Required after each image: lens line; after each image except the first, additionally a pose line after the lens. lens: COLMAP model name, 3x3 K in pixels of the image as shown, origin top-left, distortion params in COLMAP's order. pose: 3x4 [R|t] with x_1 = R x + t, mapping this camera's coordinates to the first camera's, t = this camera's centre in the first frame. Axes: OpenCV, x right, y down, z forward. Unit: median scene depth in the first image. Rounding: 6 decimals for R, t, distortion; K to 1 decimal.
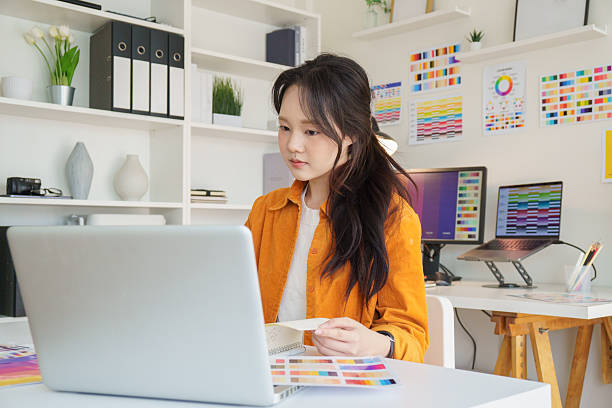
lens RADIAL K [[750.5, 0, 306.0], [0, 750.5, 204.0], [0, 0, 1]] dist [0.062234, 0.035074]
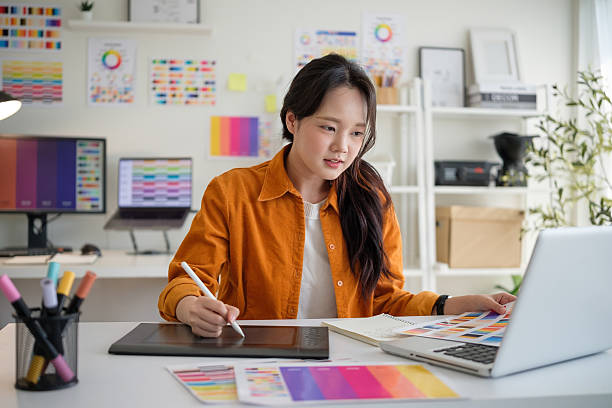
lens RADIAL K [[760.8, 0, 306.0], [0, 760.8, 204.0], [0, 0, 1]] dist [-0.095921, 0.154078]
pose [[0.559483, -0.004984, 0.828827, -0.452975], [-0.036464, 0.998866, 0.030621, -0.001561], [-0.828039, -0.047354, 0.558666, 0.198801]]
